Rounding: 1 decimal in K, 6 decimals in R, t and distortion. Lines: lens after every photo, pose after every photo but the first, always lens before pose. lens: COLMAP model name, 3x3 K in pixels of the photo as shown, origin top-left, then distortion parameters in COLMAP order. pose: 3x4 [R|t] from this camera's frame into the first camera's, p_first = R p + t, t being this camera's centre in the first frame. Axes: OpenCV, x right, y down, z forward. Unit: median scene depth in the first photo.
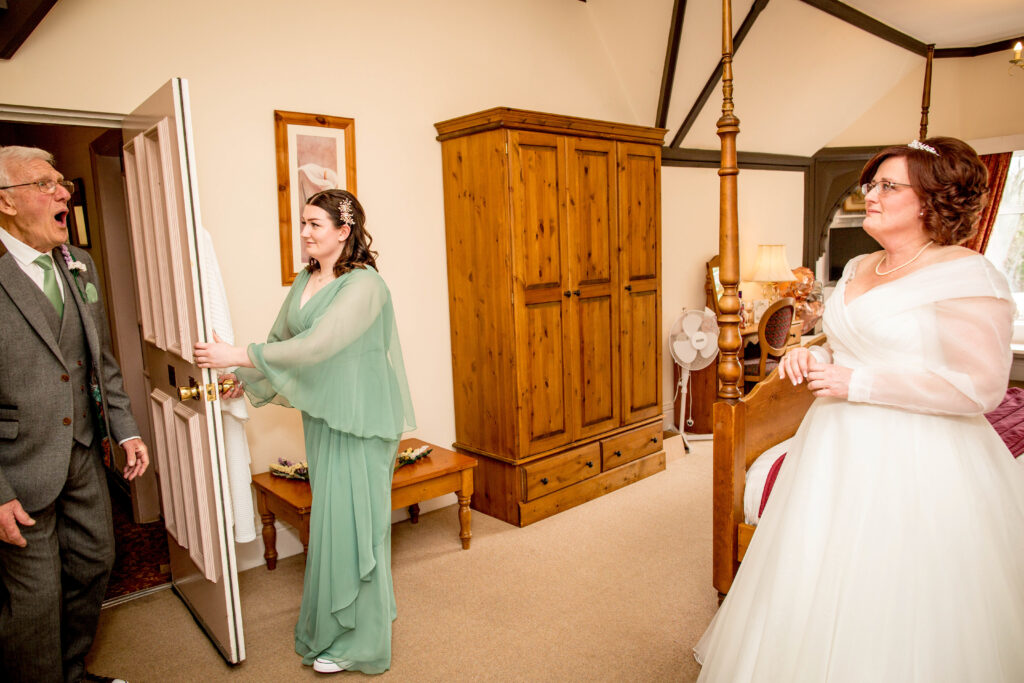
lens RADIAL K [[703.6, 0, 512.0], [0, 703.6, 341.5], [0, 0, 1]] dist [-0.066886, 0.063249]
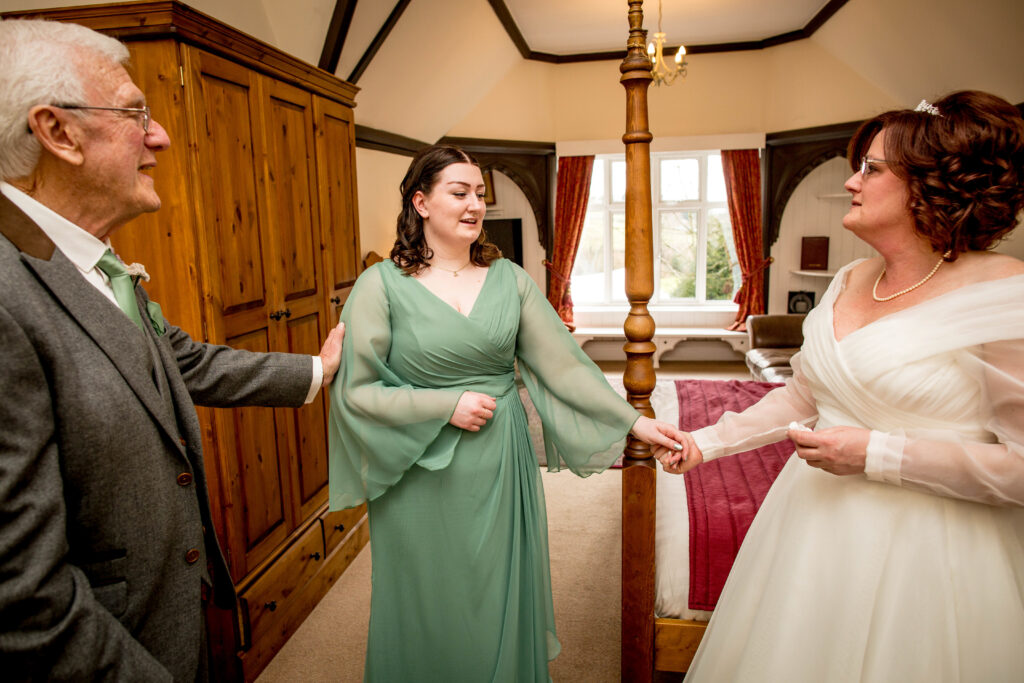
lens RADIAL K [[703.6, 0, 512.0], [0, 703.6, 341.5], [0, 0, 1]] dist [-0.066886, 0.063249]
pose [[0.785735, -0.085948, 0.612562, -0.153143], [0.080342, 0.996091, 0.036705, -0.050877], [-0.613323, 0.020374, 0.789569, 0.354270]]
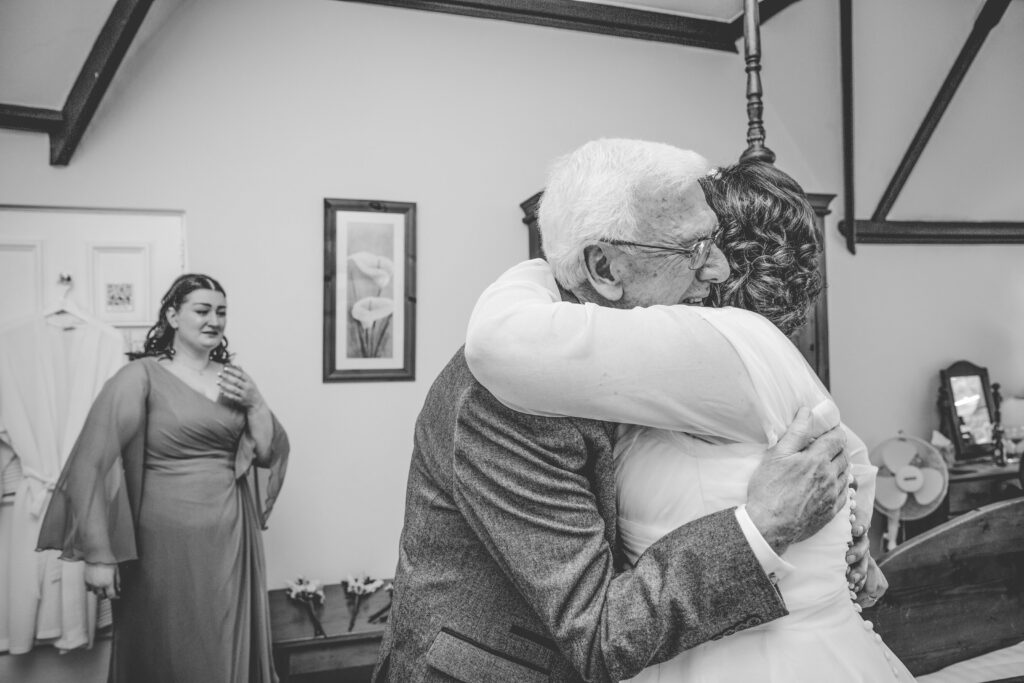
lens RADIAL K [[703.6, 0, 512.0], [0, 703.6, 341.5], [0, 0, 1]] dist [-0.066886, 0.063249]
pose [[0.910603, 0.012067, -0.413106, 0.245979], [-0.069555, 0.989791, -0.124406, -0.031482], [0.407388, 0.142018, 0.902145, 0.228303]]
